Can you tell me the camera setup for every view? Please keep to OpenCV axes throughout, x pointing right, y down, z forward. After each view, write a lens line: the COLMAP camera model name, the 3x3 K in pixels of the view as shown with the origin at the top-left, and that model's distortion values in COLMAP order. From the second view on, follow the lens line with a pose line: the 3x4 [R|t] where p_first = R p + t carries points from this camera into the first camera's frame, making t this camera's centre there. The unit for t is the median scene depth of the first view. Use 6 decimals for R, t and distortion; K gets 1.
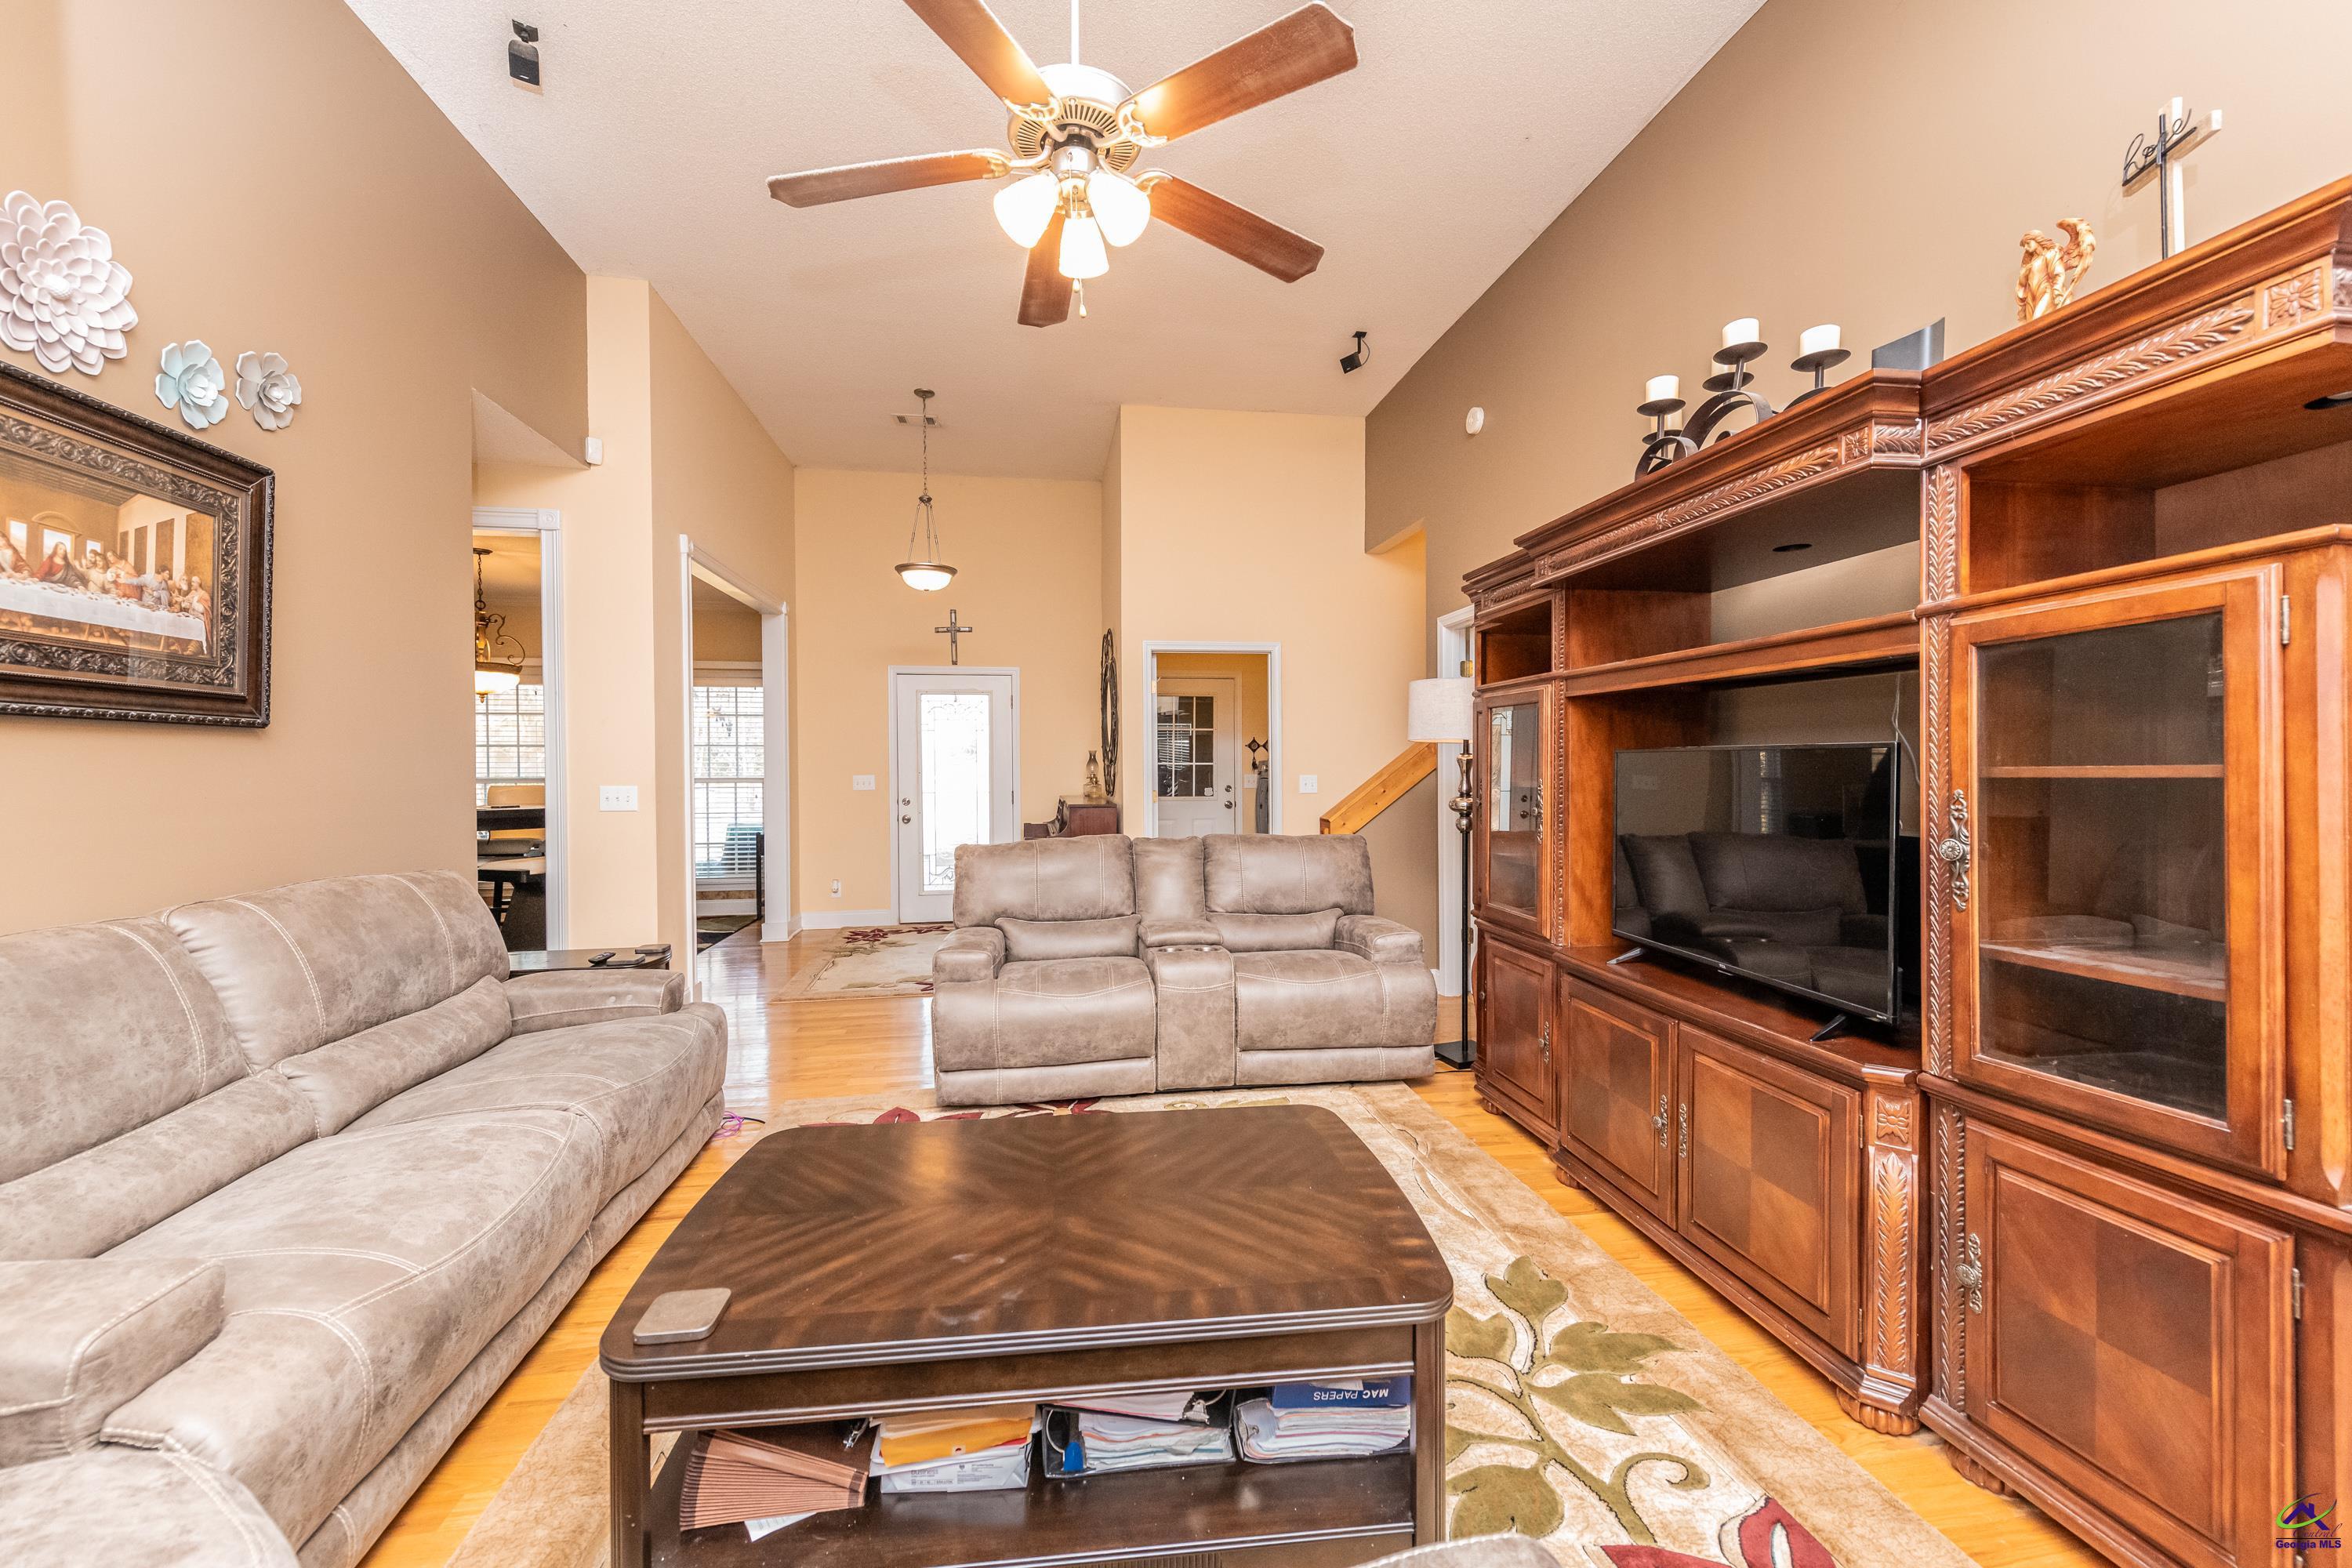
lens RADIAL K [[927.8, 0, 1171.9], [0, 927.8, 773.3], [0, 0, 1]] dist [0.006600, -0.004432]
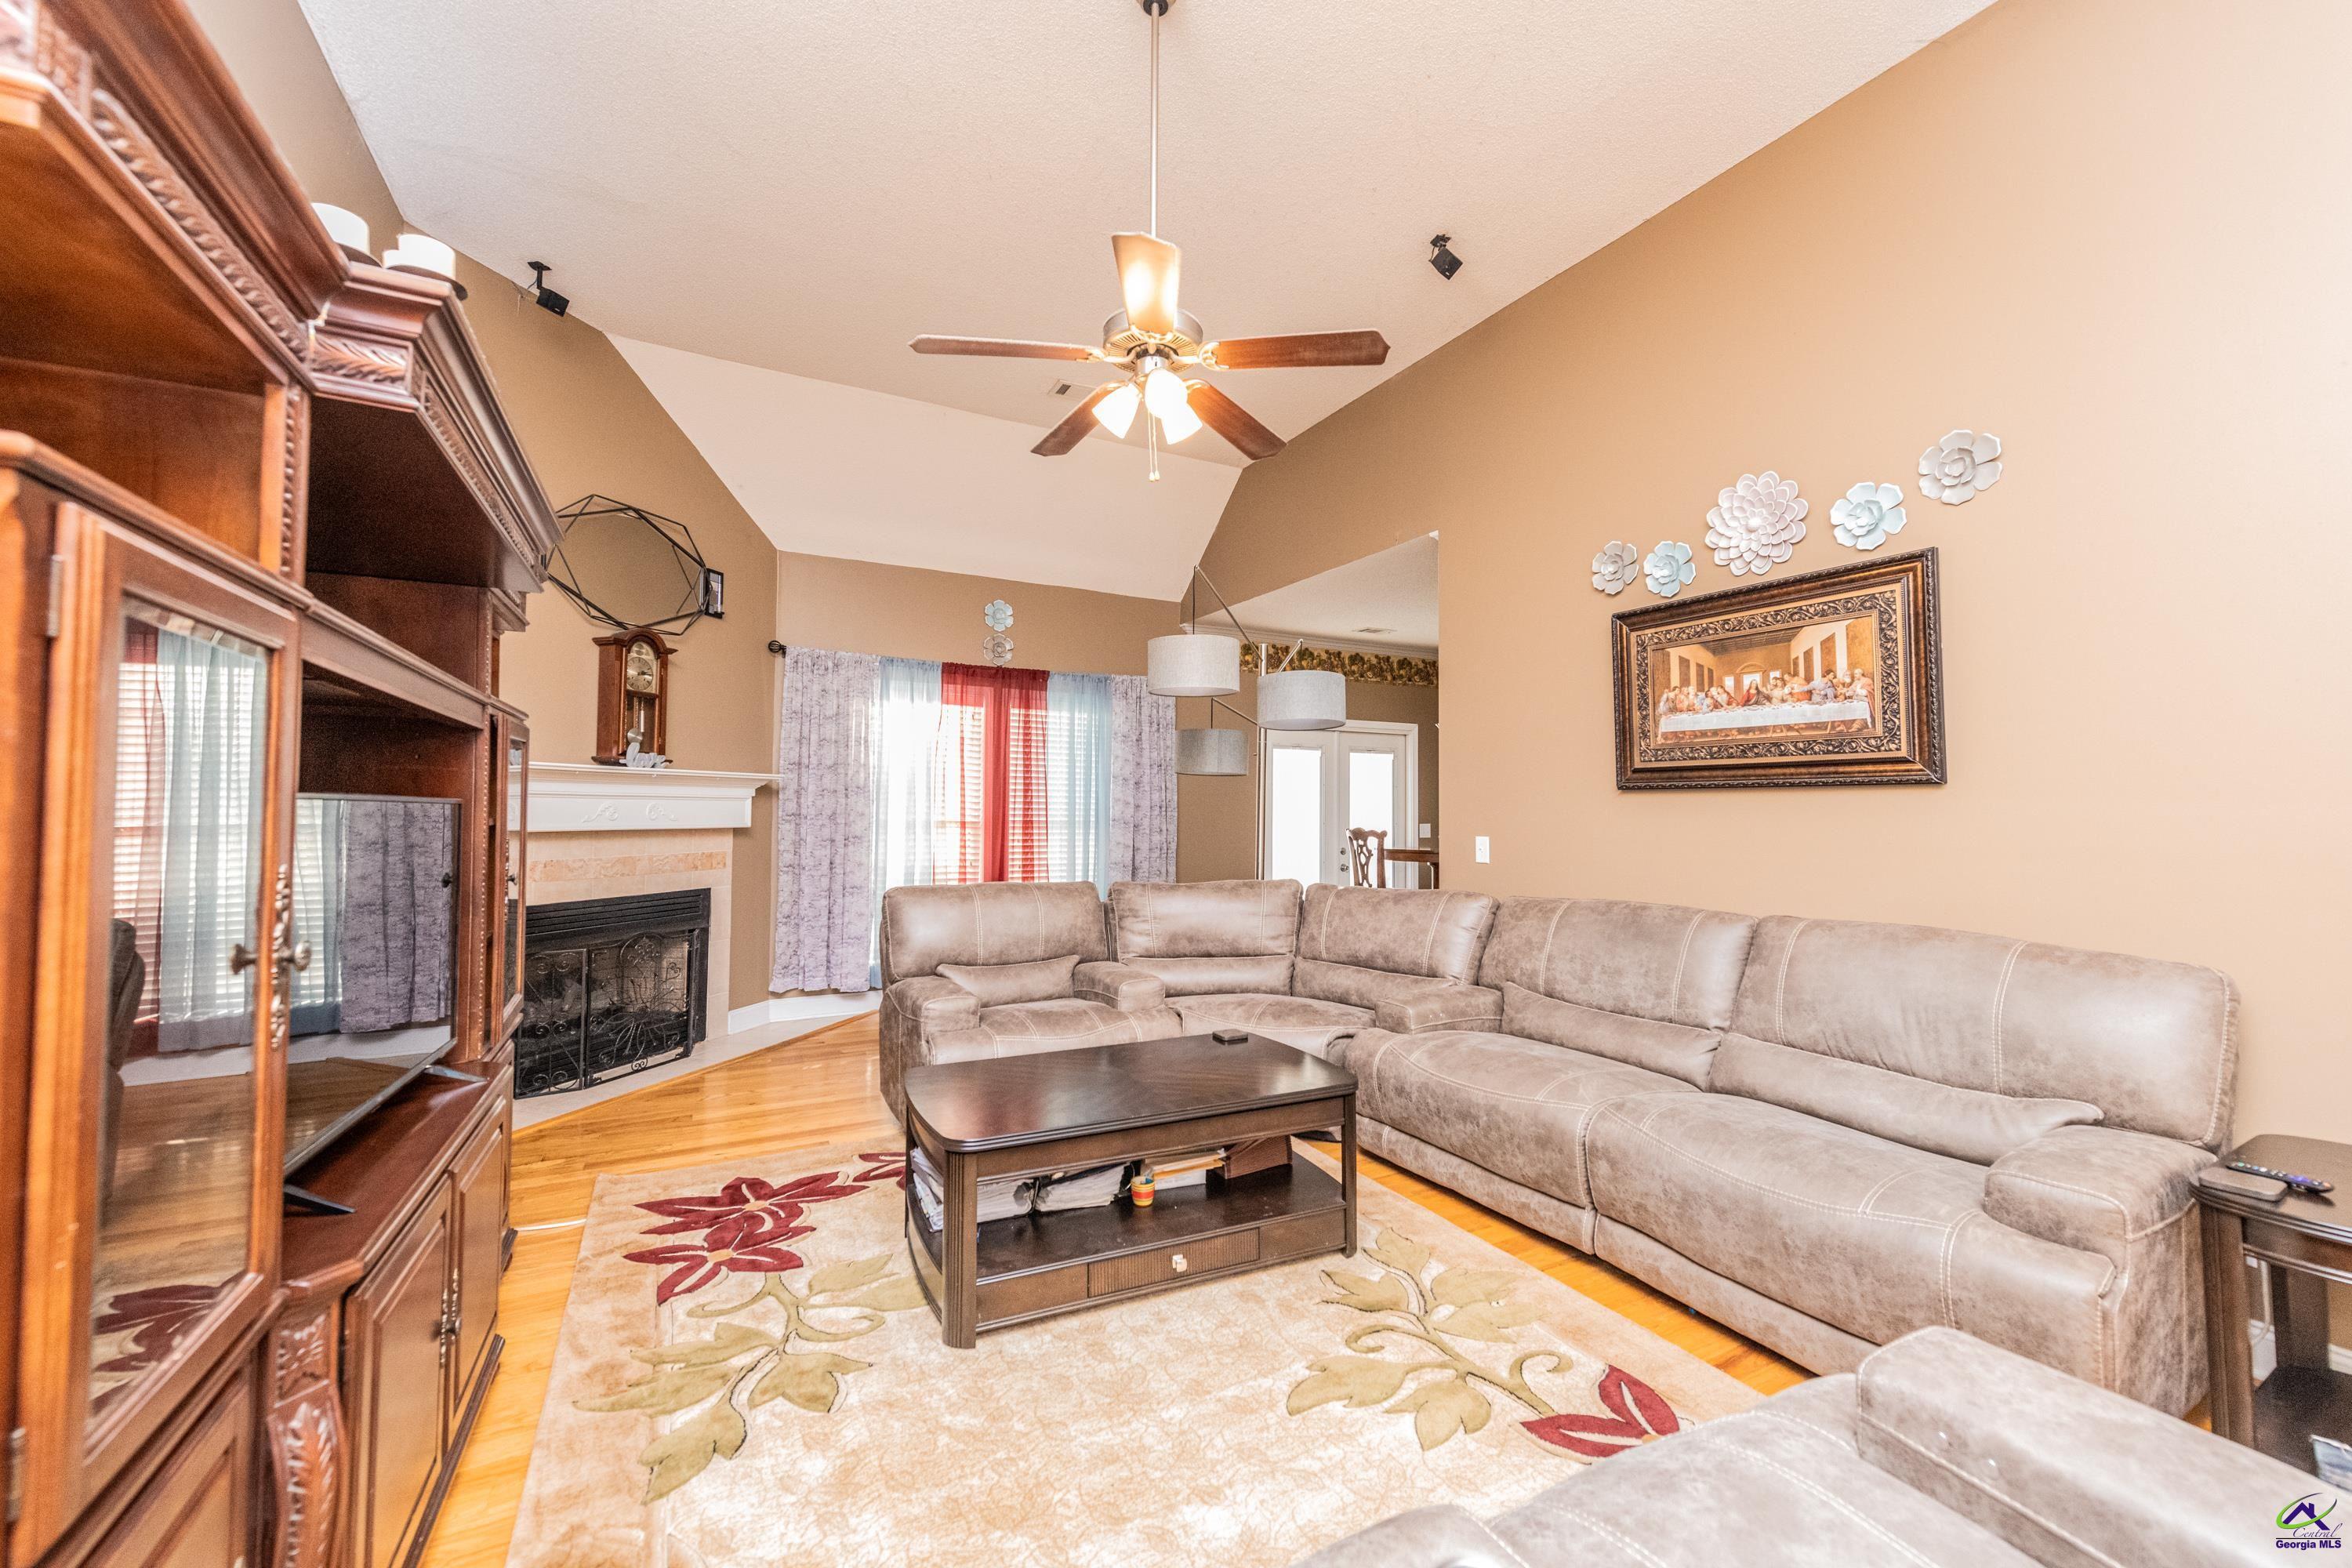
lens RADIAL K [[927.8, 0, 1172.3], [0, 927.8, 789.7], [0, 0, 1]] dist [0.006600, -0.004432]
pose [[-0.936369, -0.011901, -0.350815, 0.294180], [-0.003416, 0.999687, -0.024795, -0.012309], [0.351000, -0.022019, -0.936117, 1.994057]]
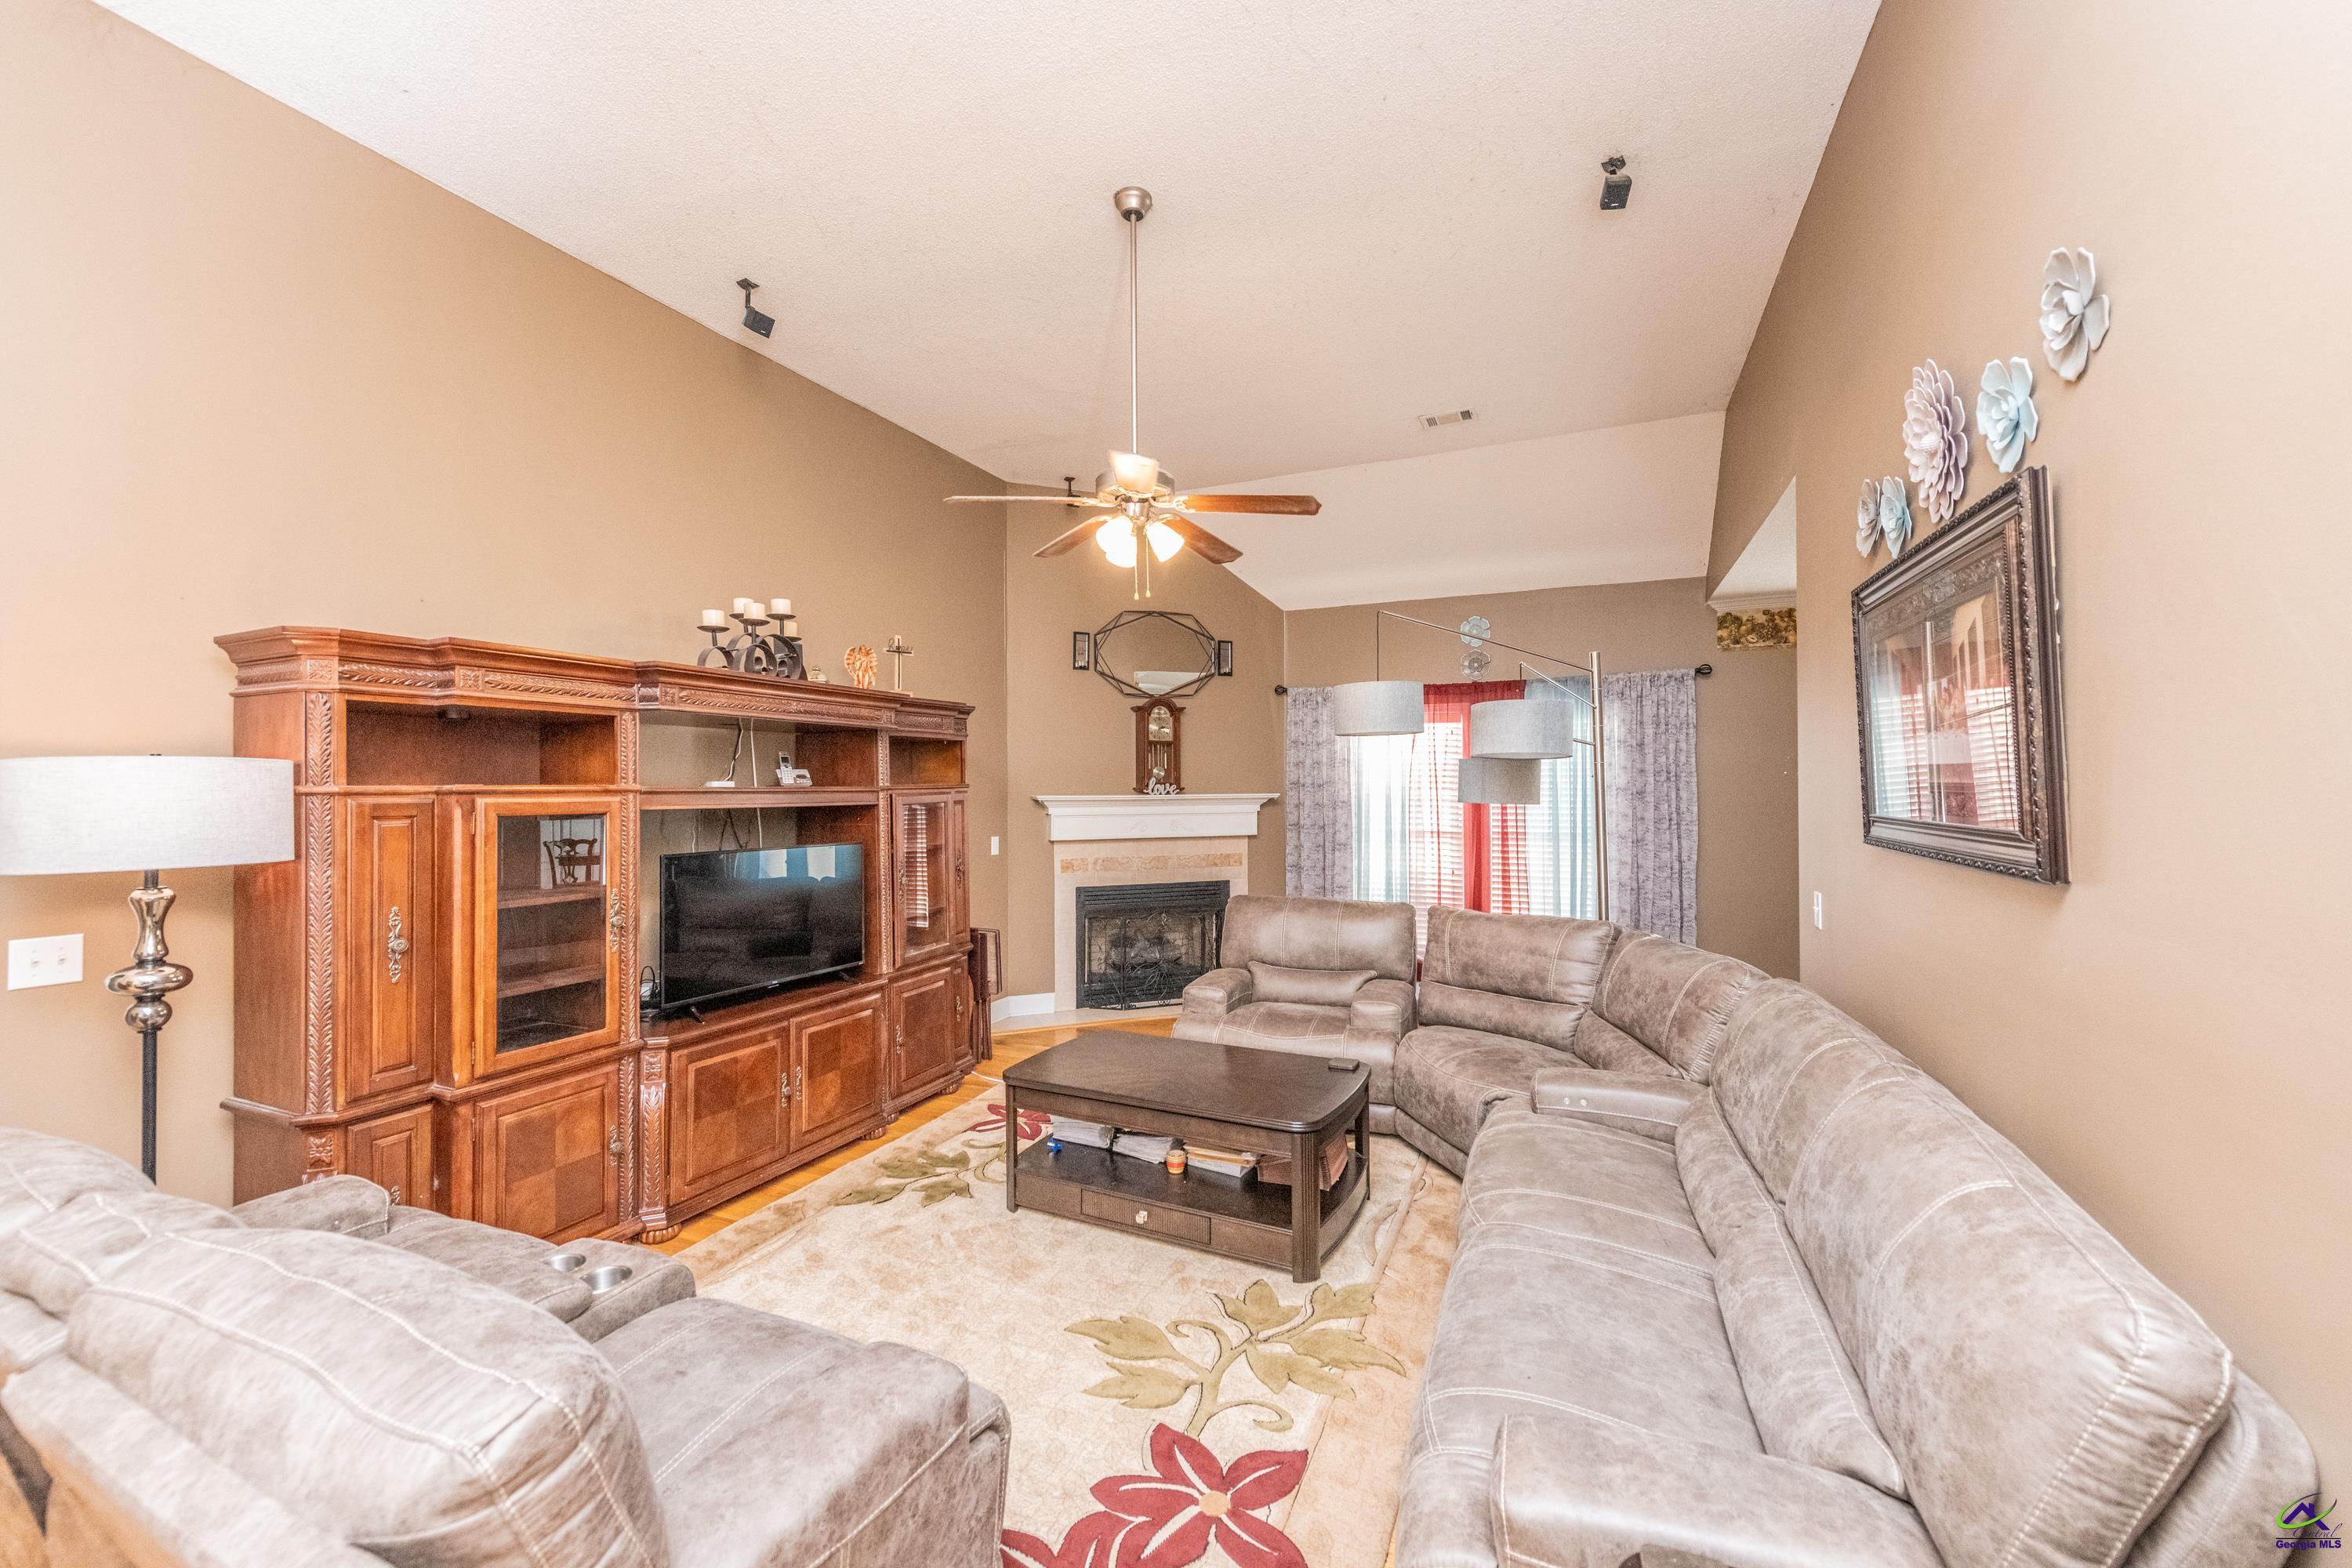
lens RADIAL K [[927.8, 0, 1168.4], [0, 927.8, 772.6], [0, 0, 1]] dist [0.006600, -0.004432]
pose [[-0.852504, 0.013504, 0.522546, -0.897548], [0.006527, 0.999863, -0.015189, -0.133361], [-0.522680, -0.009538, -0.852476, 2.144075]]
